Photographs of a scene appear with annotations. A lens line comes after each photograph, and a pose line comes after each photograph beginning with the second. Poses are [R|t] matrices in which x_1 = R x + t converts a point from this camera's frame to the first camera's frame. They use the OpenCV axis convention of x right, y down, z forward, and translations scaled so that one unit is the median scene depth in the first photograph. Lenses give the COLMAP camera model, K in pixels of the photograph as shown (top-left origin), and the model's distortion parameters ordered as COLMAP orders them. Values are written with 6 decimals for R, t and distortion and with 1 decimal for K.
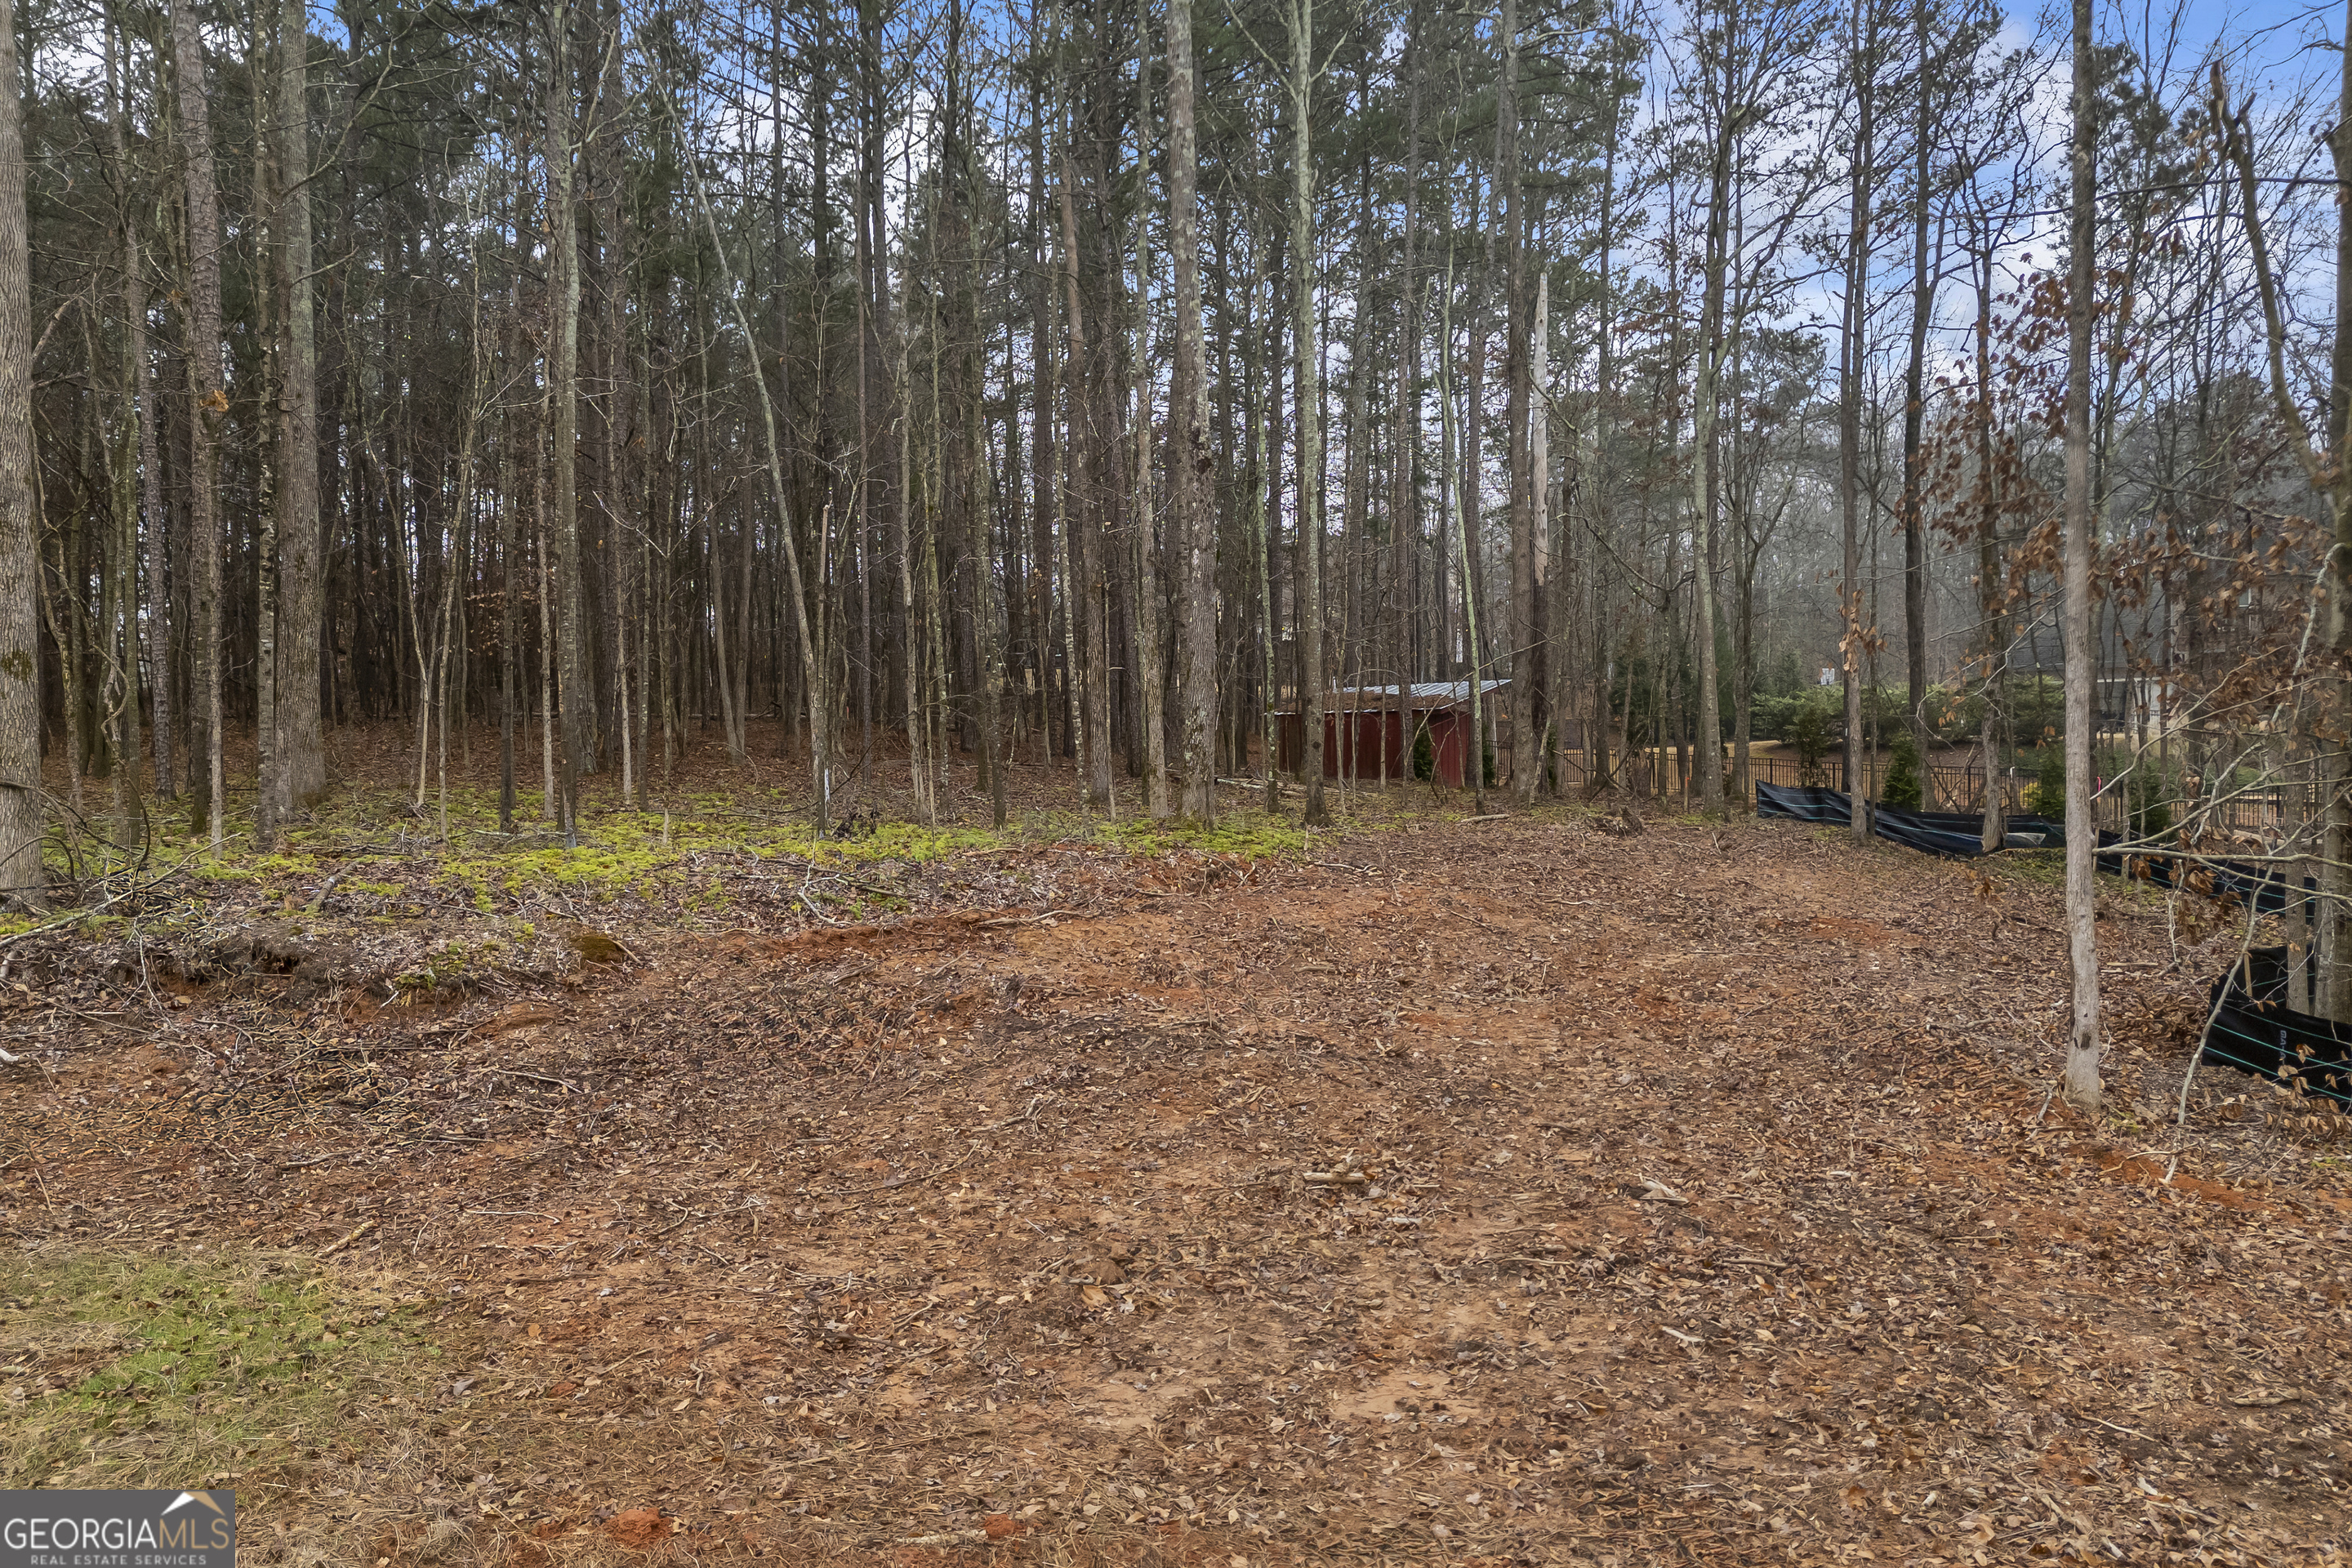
lens RADIAL K [[1718.6, 0, 1176.0], [0, 1718.6, 784.0], [0, 0, 1]] dist [0.098177, -0.110546]
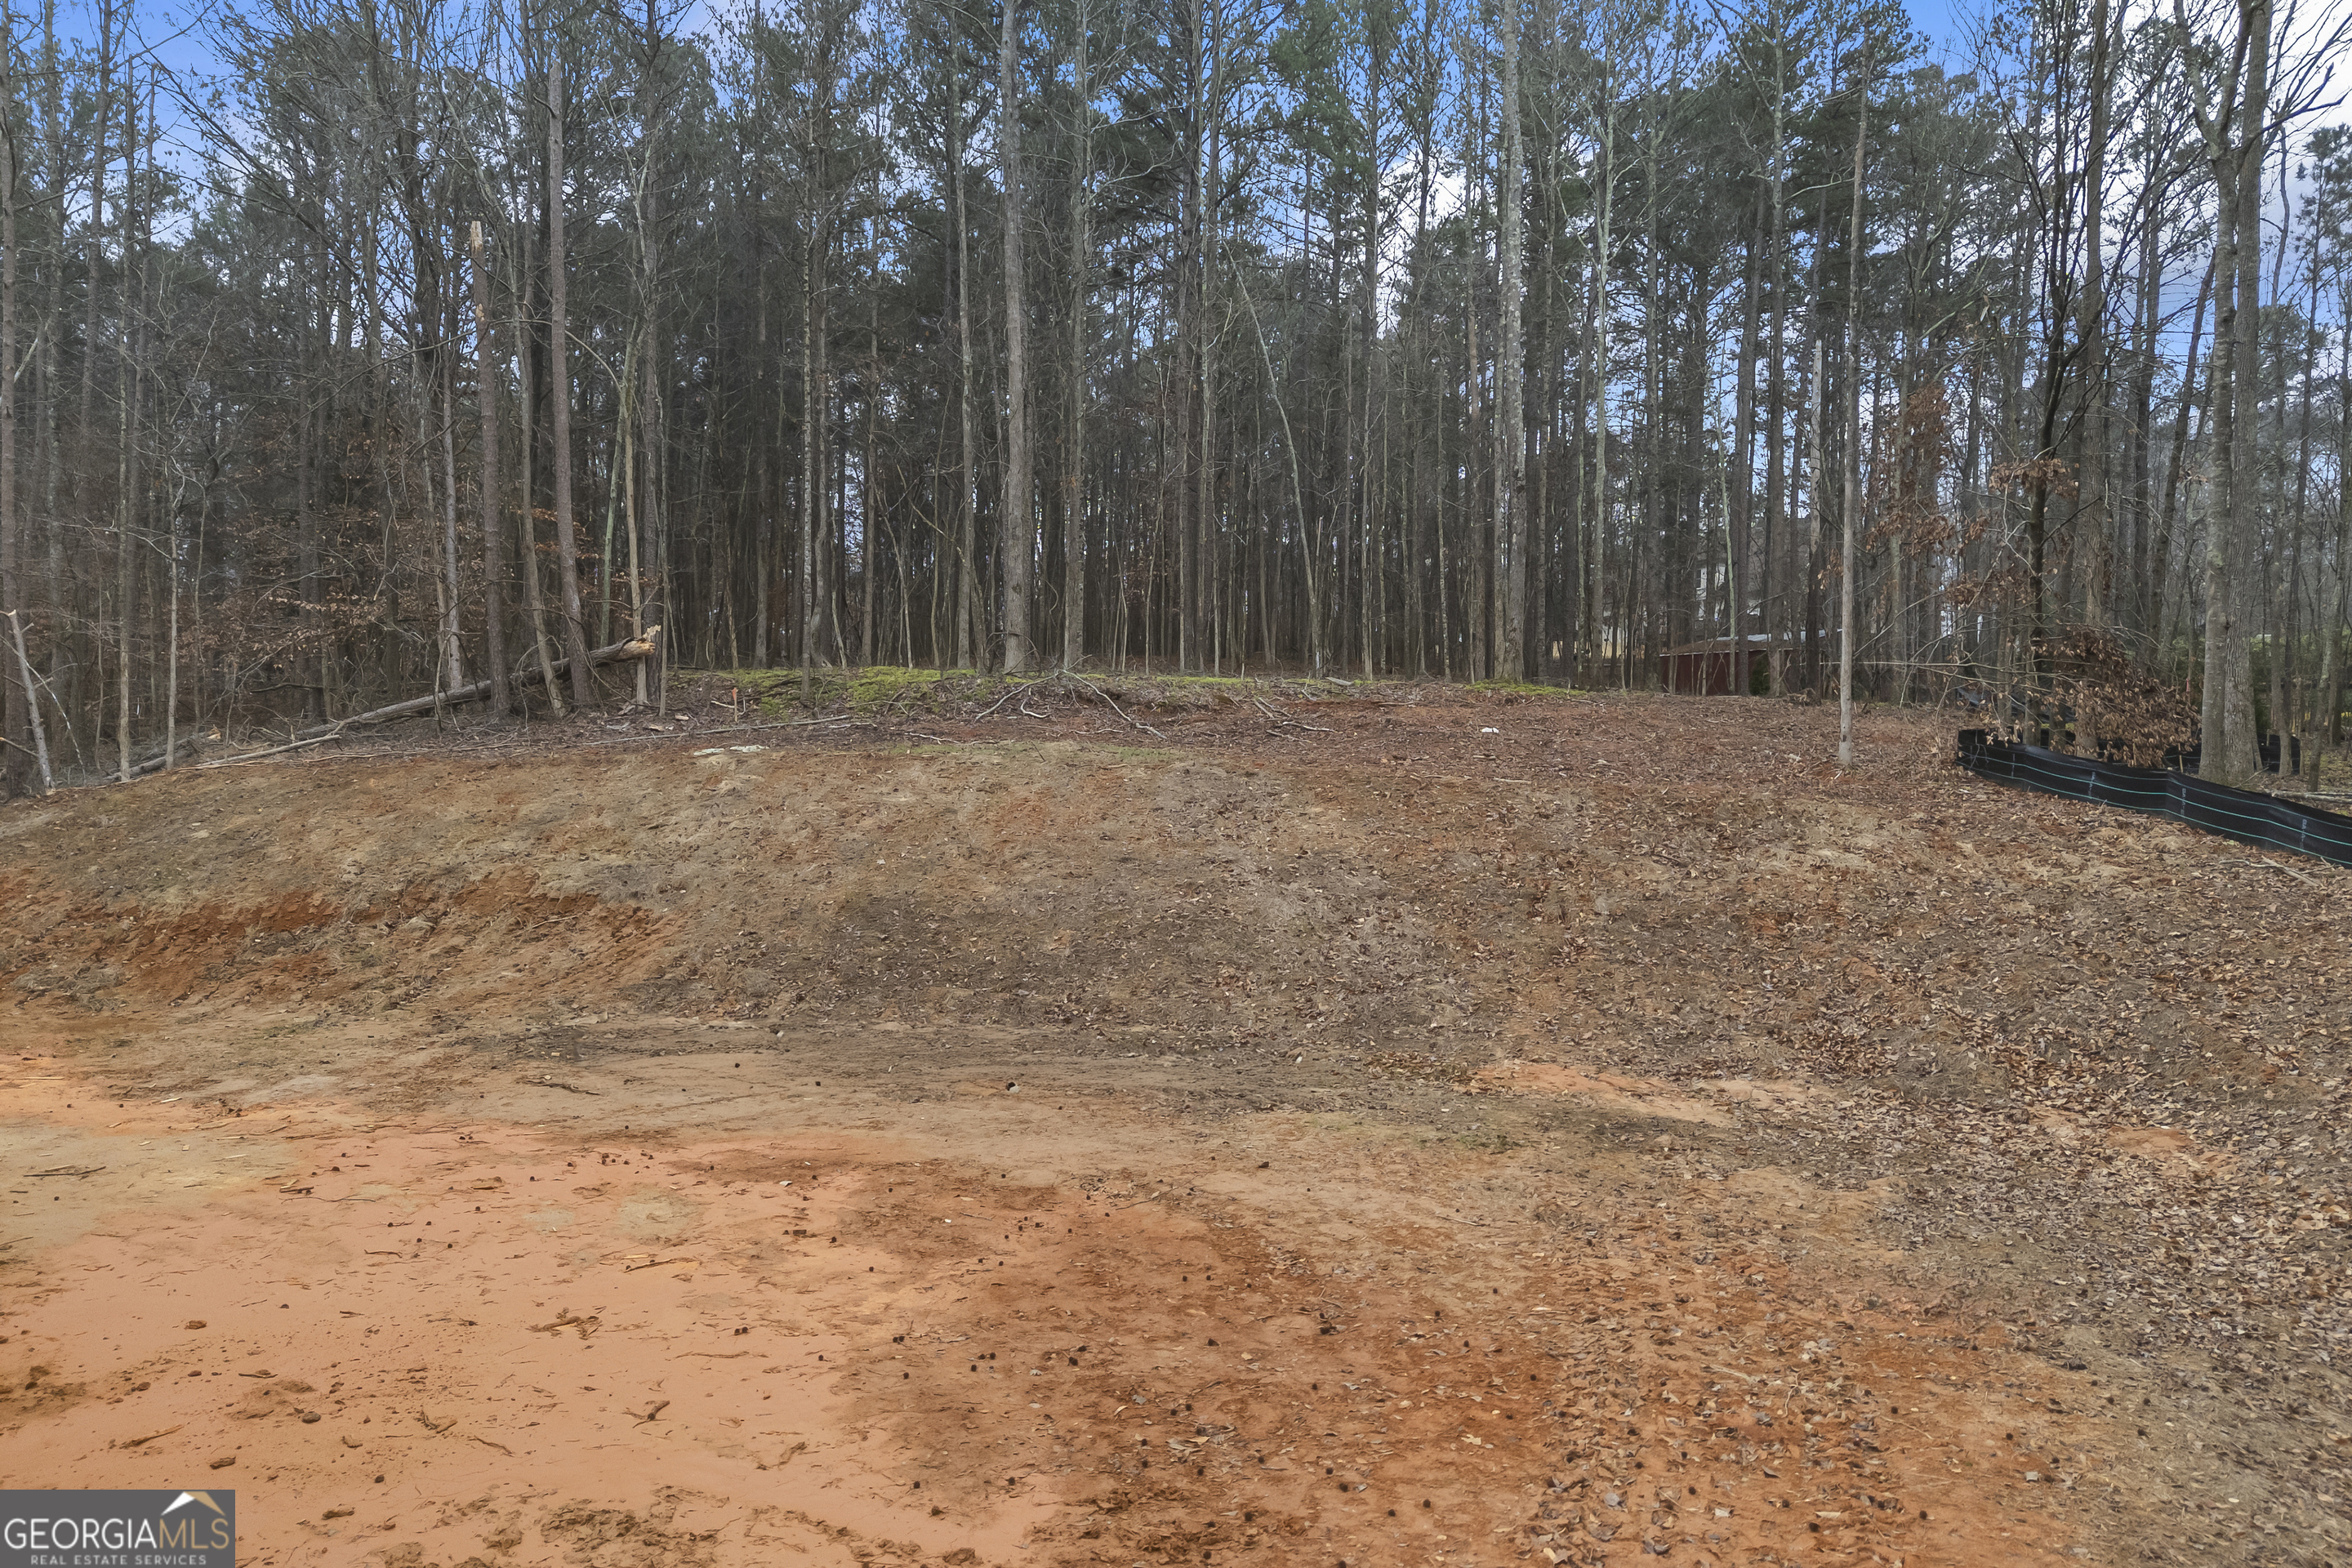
lens RADIAL K [[1718.6, 0, 1176.0], [0, 1718.6, 784.0], [0, 0, 1]] dist [0.098177, -0.110546]
pose [[0.957377, 0.023623, -0.287873, 0.283035], [-0.021129, 0.999708, 0.011767, 0.166649], [0.288067, -0.005183, 0.957596, -1.239030]]
